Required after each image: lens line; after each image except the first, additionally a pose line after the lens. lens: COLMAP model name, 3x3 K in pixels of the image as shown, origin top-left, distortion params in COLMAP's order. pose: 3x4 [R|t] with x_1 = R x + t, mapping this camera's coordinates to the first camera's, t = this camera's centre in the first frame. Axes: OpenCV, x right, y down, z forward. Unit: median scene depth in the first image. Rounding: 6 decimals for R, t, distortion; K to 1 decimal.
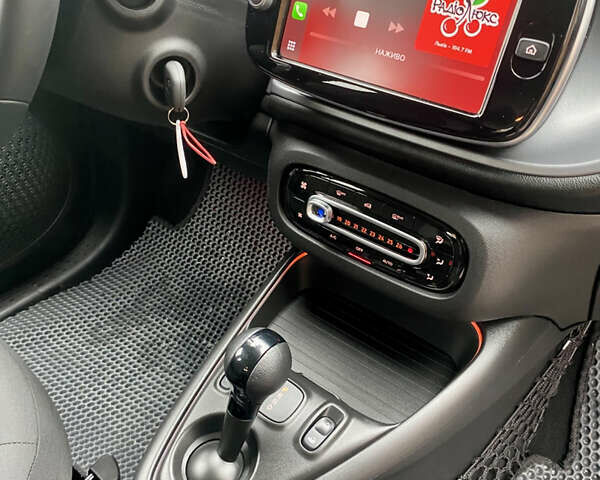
lens RADIAL K [[602.4, 0, 300.0], [0, 602.4, 240.0], [0, 0, 1]] dist [0.140217, -0.306850]
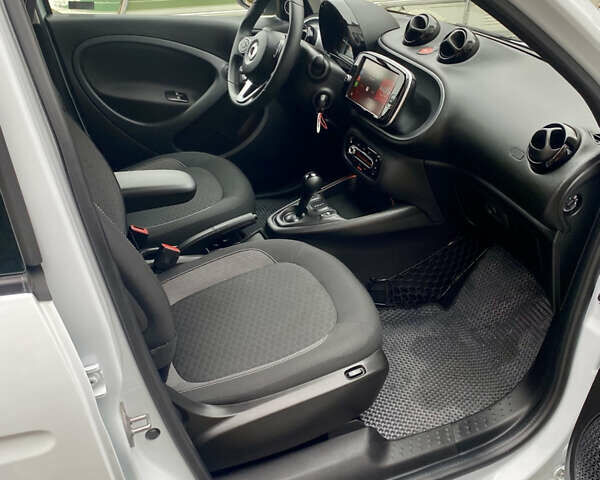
lens RADIAL K [[602.4, 0, 300.0], [0, 602.4, 240.0], [0, 0, 1]] dist [0.140217, -0.306850]
pose [[0.882420, 0.274611, -0.382000, 1.075595], [-0.316033, 0.947487, -0.048910, 0.604524], [0.348509, 0.163884, 0.922867, -1.782012]]
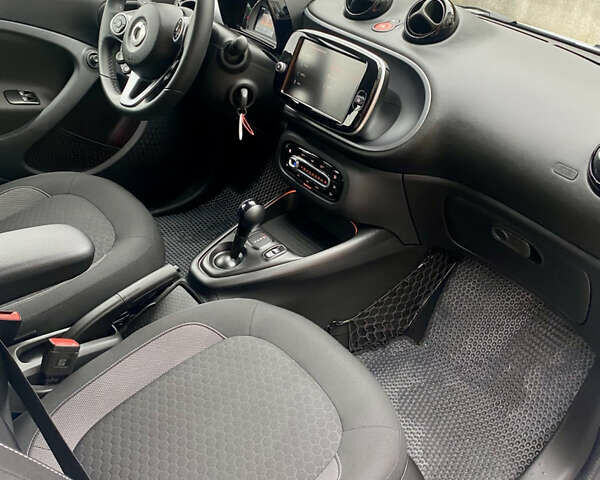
lens RADIAL K [[602.4, 0, 300.0], [0, 602.4, 240.0], [0, 0, 1]] dist [0.140217, -0.306850]
pose [[0.973709, 0.181524, -0.137623, 0.419879], [-0.190434, 0.980186, -0.054500, 0.356942], [0.125003, 0.079275, 0.988984, -1.207350]]
